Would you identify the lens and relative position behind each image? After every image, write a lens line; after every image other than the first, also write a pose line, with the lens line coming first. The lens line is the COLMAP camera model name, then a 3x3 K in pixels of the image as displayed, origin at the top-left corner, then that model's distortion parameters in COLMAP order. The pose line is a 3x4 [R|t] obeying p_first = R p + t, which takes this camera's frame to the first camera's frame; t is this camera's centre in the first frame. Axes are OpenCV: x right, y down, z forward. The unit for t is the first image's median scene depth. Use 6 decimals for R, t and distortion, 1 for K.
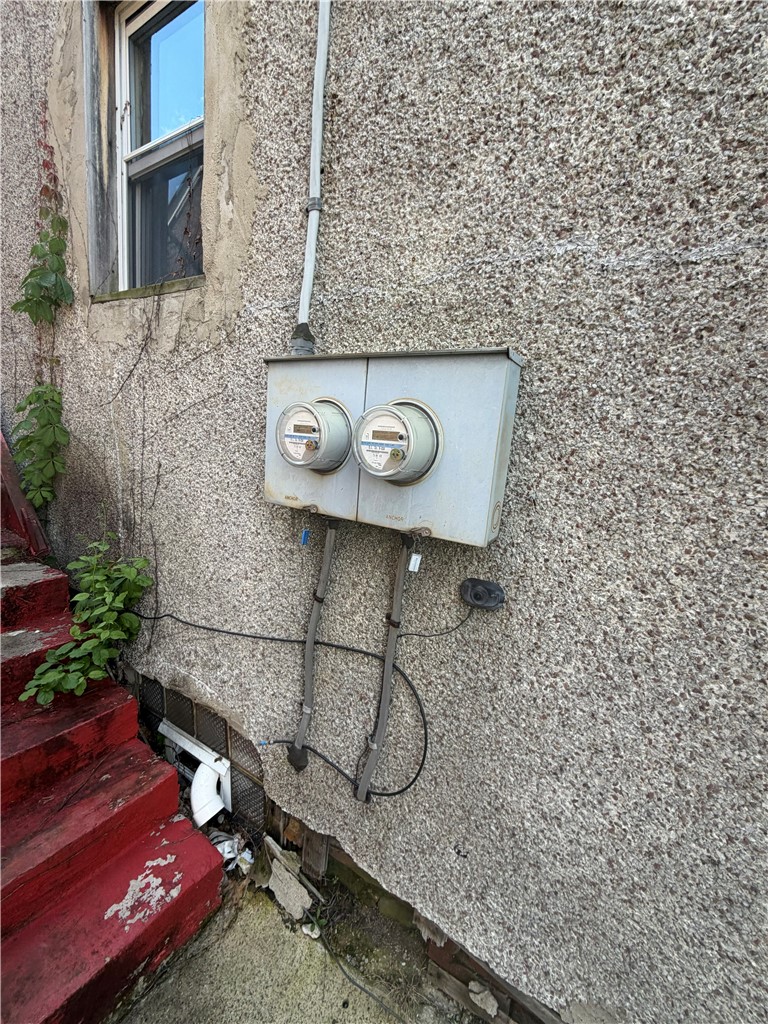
lens RADIAL K [[407.5, 0, 387.2], [0, 407.5, 510.4], [0, 0, 1]] dist [0.000431, 0.000073]
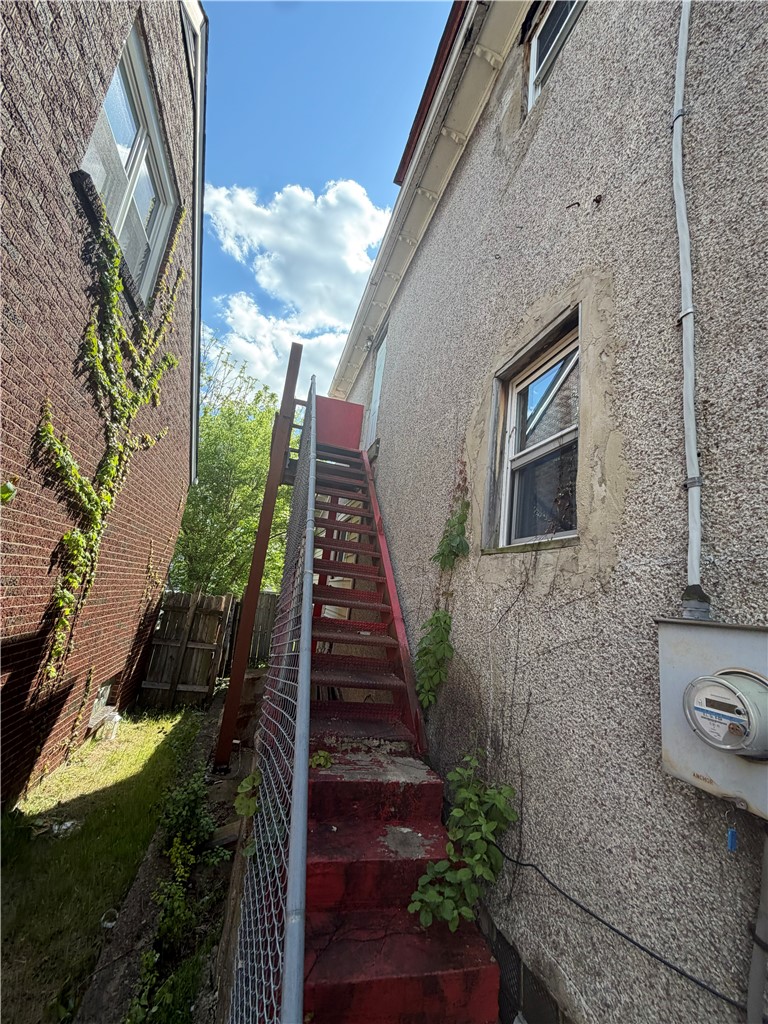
lens RADIAL K [[407.5, 0, 387.2], [0, 407.5, 510.4], [0, 0, 1]] dist [0.000431, 0.000073]
pose [[0.748224, -0.142748, -0.647907, -0.069265], [-0.162823, 0.907201, -0.387910, -0.077202], [0.643155, 0.395738, 0.655547, -0.183029]]
